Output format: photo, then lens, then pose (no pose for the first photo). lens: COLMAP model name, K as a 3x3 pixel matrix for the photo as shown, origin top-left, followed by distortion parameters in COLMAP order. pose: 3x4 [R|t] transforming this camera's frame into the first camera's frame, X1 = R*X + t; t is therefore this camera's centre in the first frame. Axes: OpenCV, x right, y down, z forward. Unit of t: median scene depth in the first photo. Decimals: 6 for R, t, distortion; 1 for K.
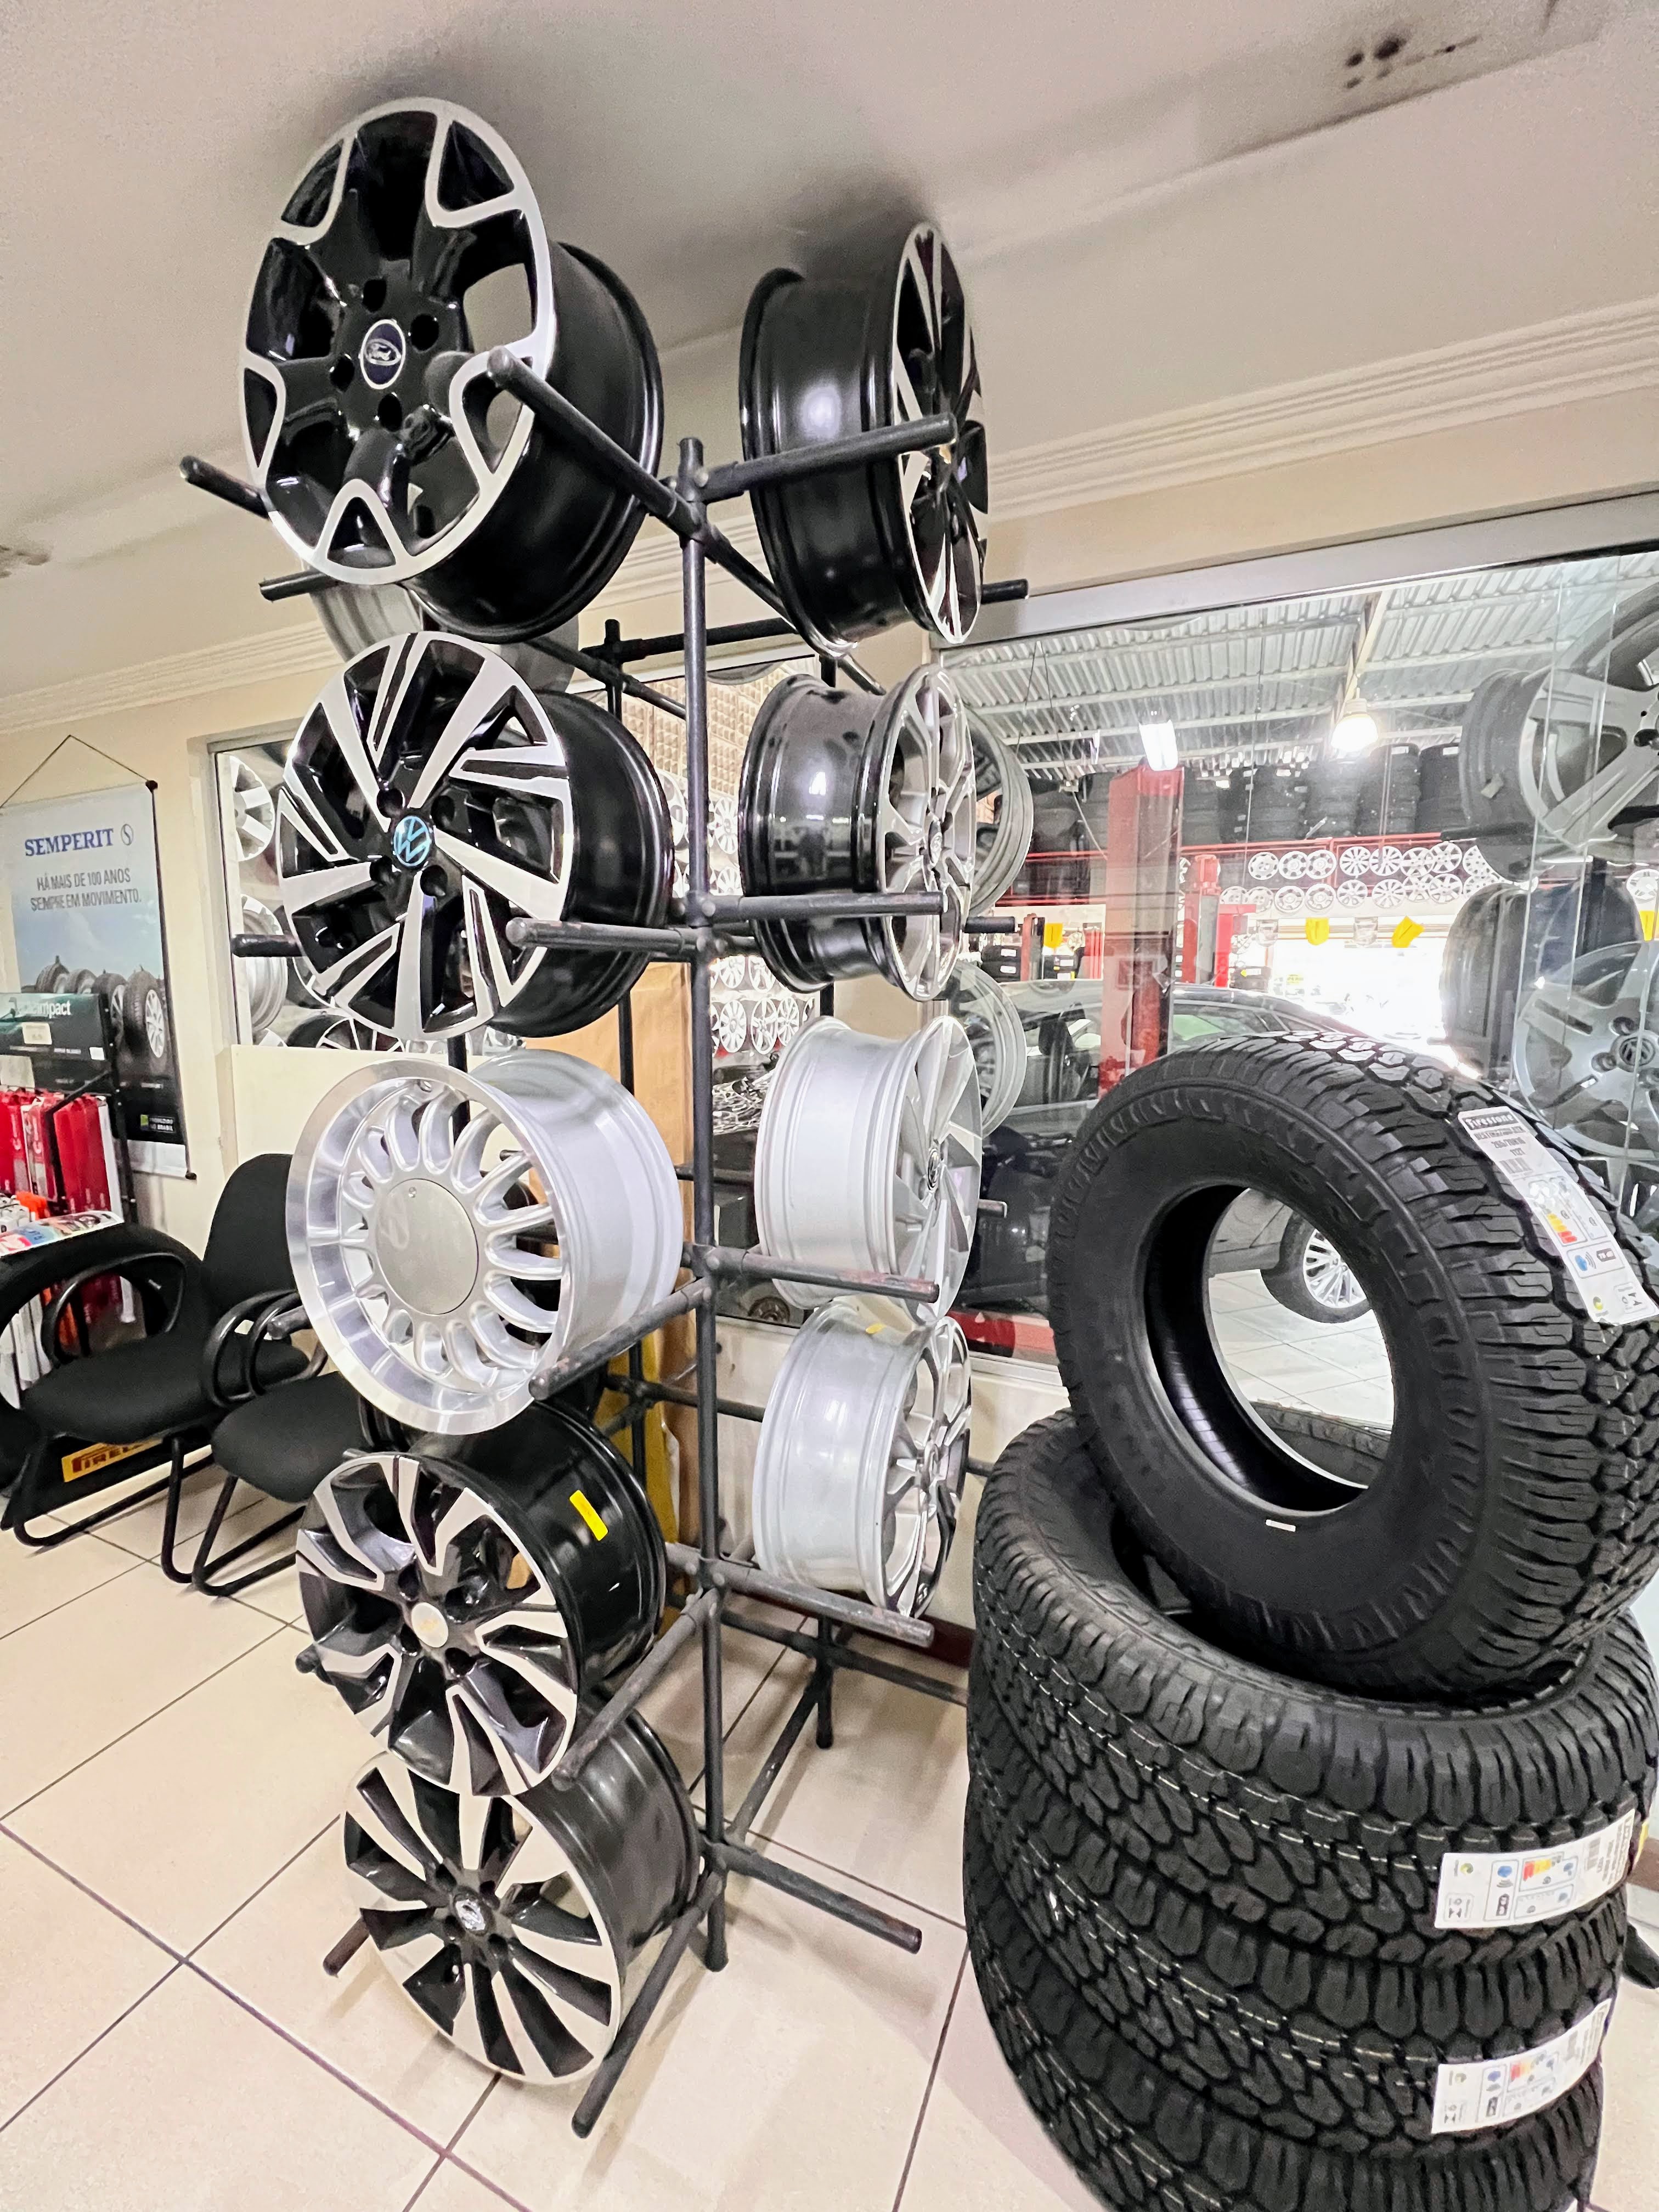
lens RADIAL K [[889.4, 0, 831.1], [0, 889.4, 1097.4], [0, 0, 1]] dist [-0.003448, -0.000323]
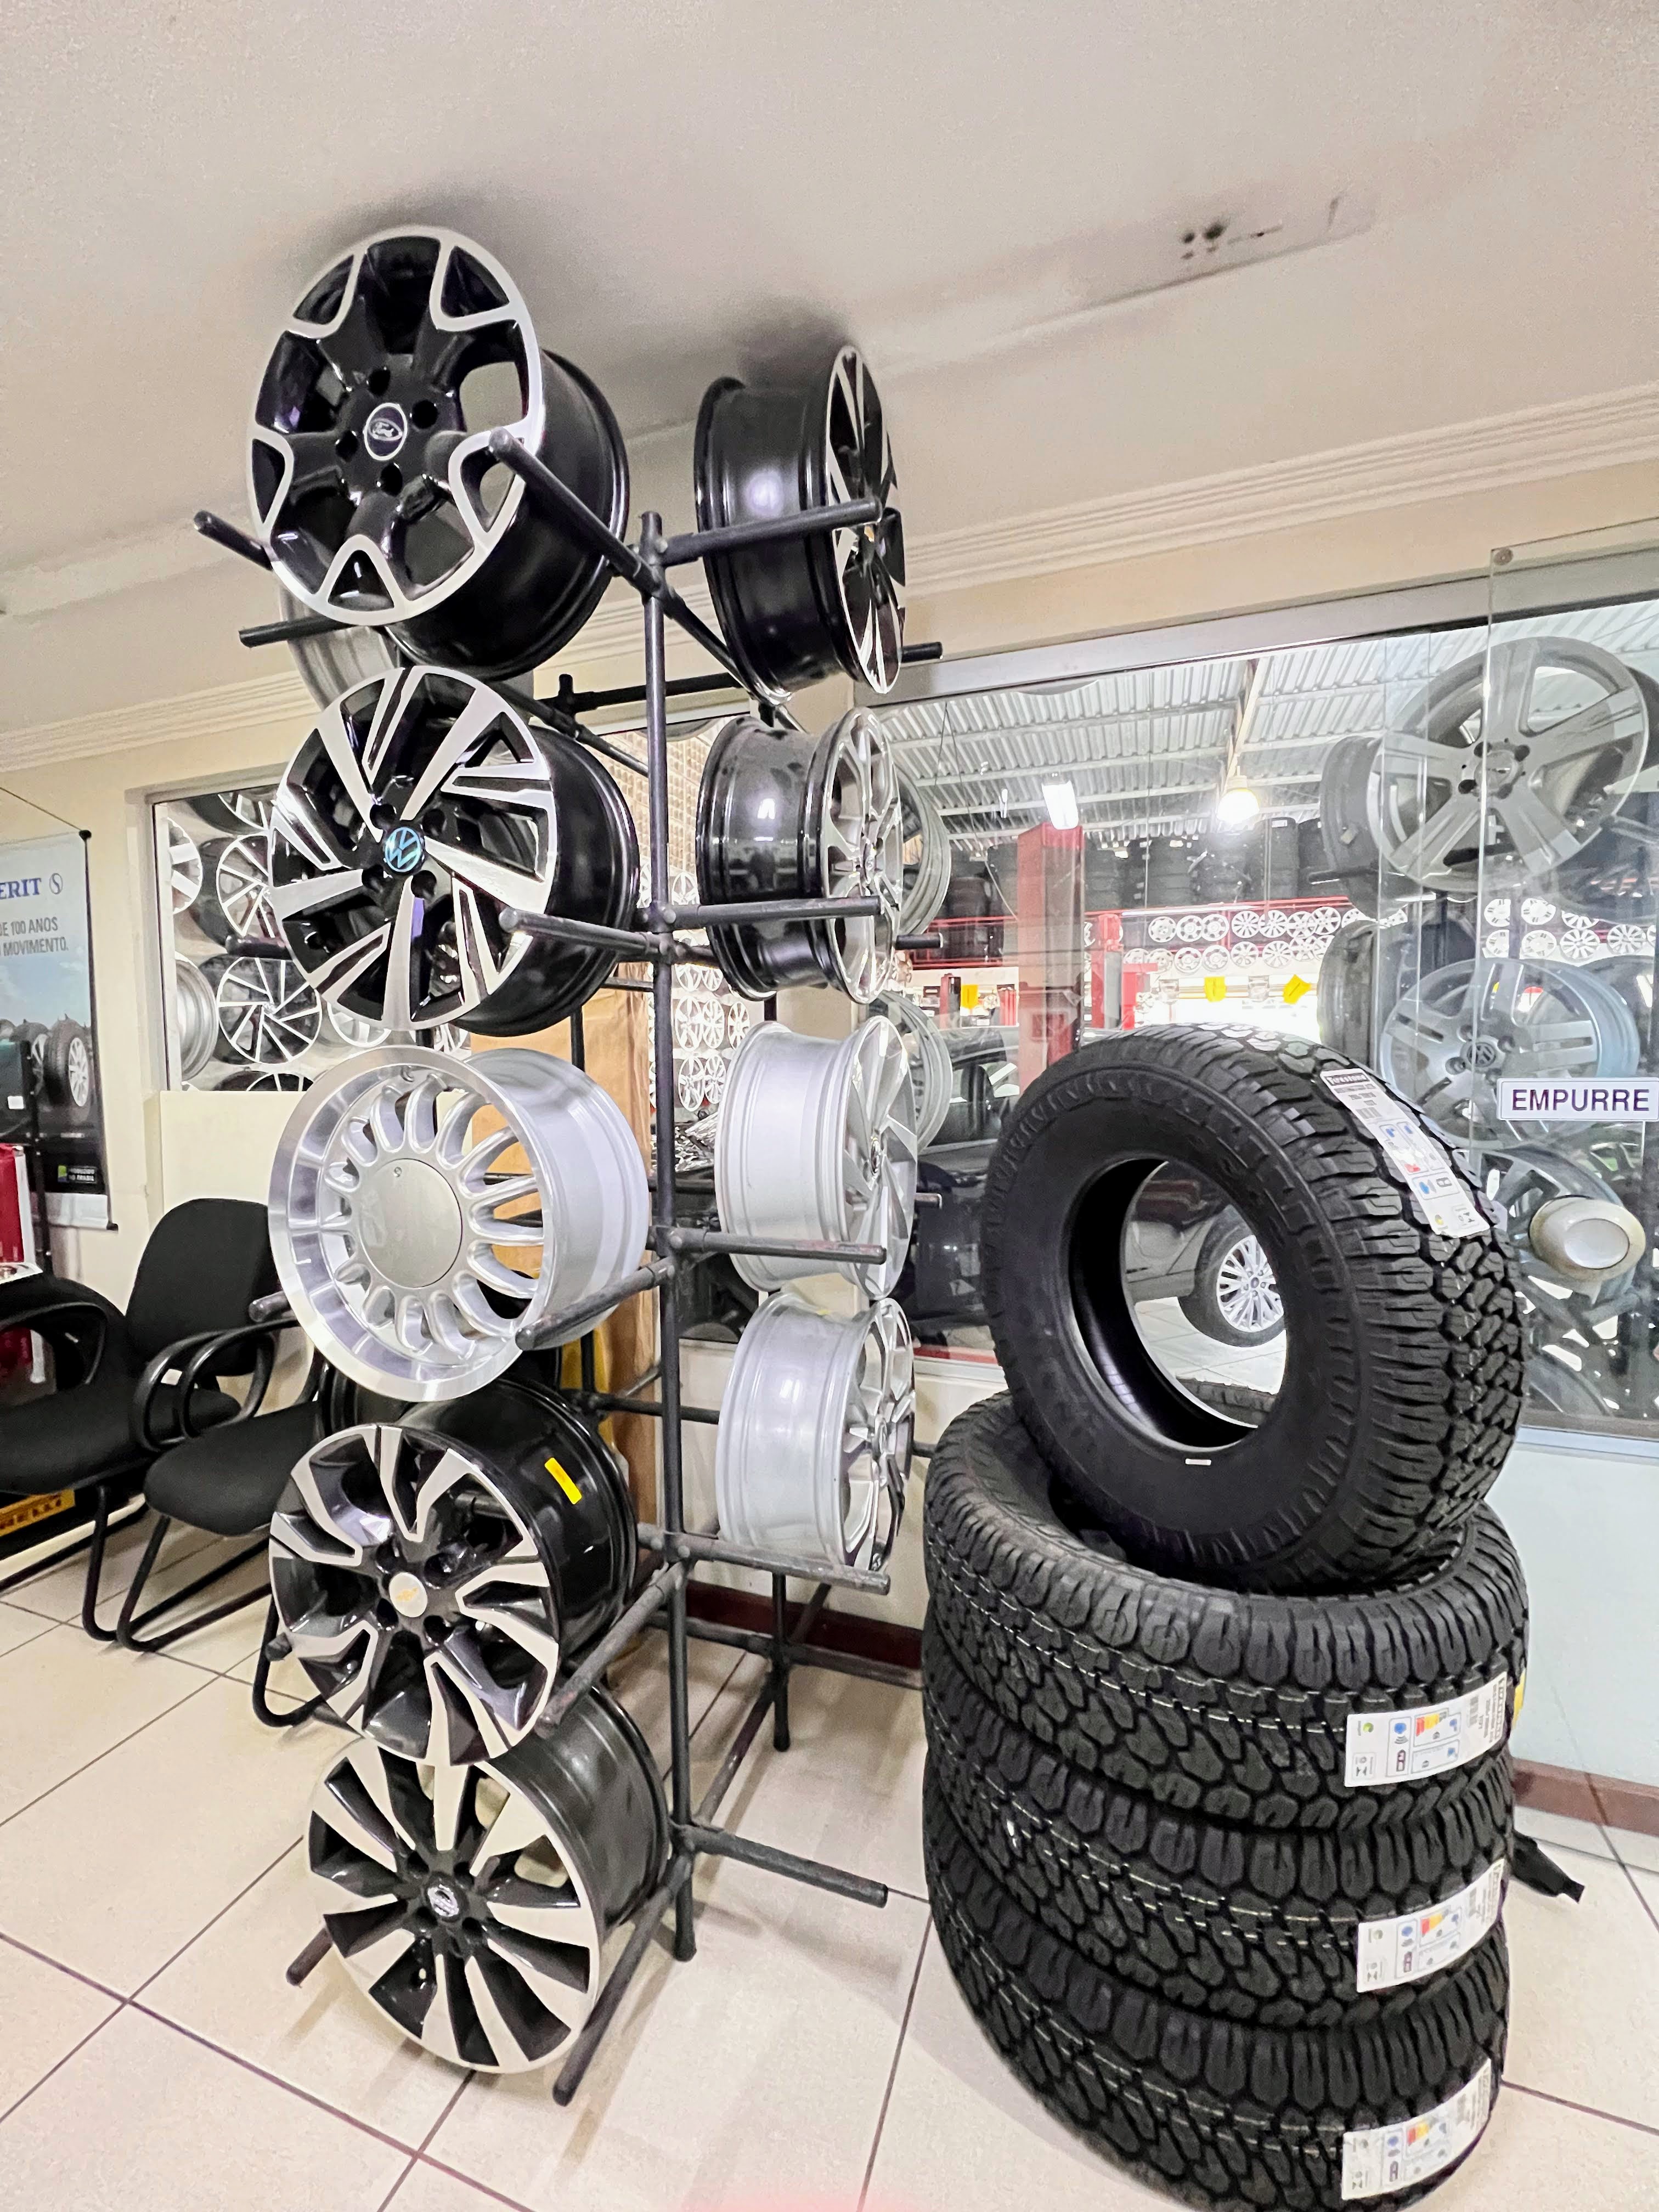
lens RADIAL K [[889.4, 0, 823.0], [0, 889.4, 1101.3], [0, 0, 1]] dist [-0.003448, -0.000323]
pose [[0.996811, -0.019625, 0.077351, -0.038394], [0.025119, 0.997181, -0.070703, 0.102431], [-0.075746, 0.072420, 0.994494, -0.102627]]
